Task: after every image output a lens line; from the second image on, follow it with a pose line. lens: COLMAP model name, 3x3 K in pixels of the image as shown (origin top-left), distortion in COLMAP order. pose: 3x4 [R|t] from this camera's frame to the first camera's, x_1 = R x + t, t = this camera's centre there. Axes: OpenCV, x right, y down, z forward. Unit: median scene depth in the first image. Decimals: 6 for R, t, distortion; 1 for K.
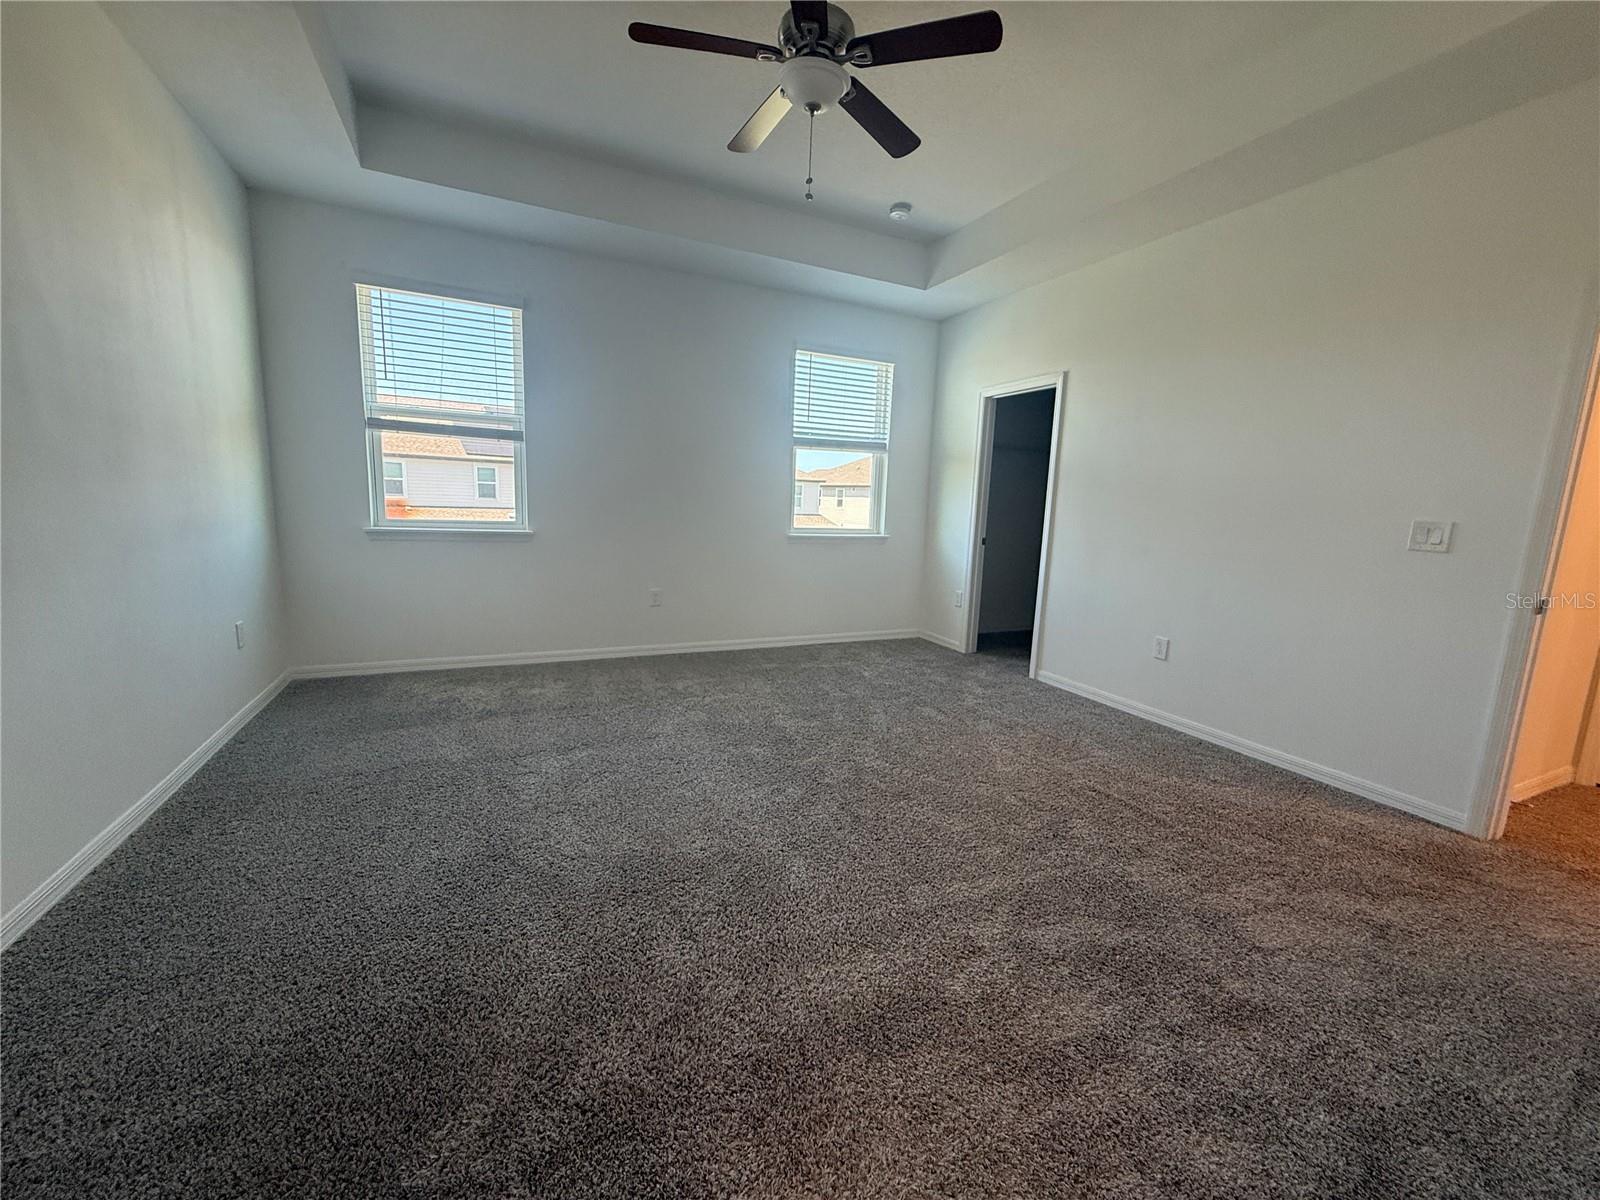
lens RADIAL K [[636.1, 0, 794.3], [0, 636.1, 599.5], [0, 0, 1]] dist [0.001674, -0.000196]
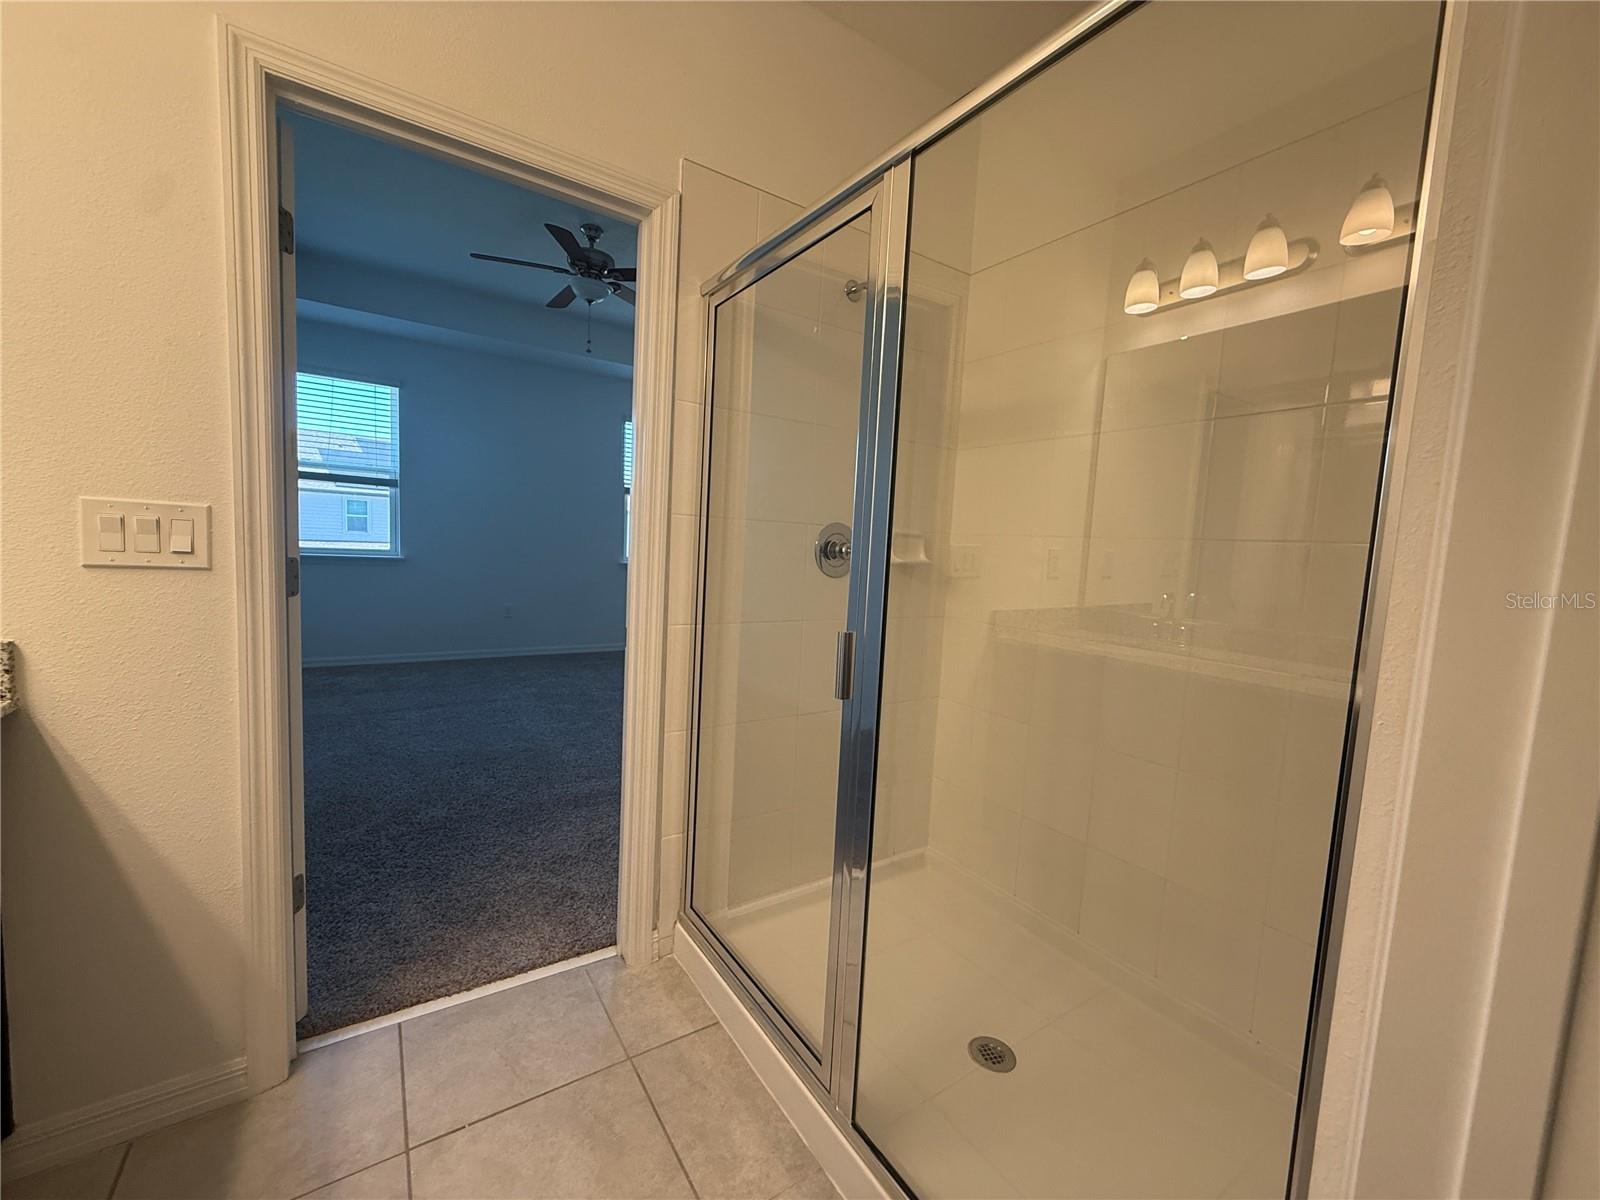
lens RADIAL K [[636.1, 0, 794.3], [0, 636.1, 599.5], [0, 0, 1]] dist [0.001674, -0.000196]
pose [[0.987808, -0.004819, 0.155601, 0.169870], [0.013844, 0.998280, -0.056964, 0.063699], [-0.155058, 0.058423, 0.986176, -0.391507]]
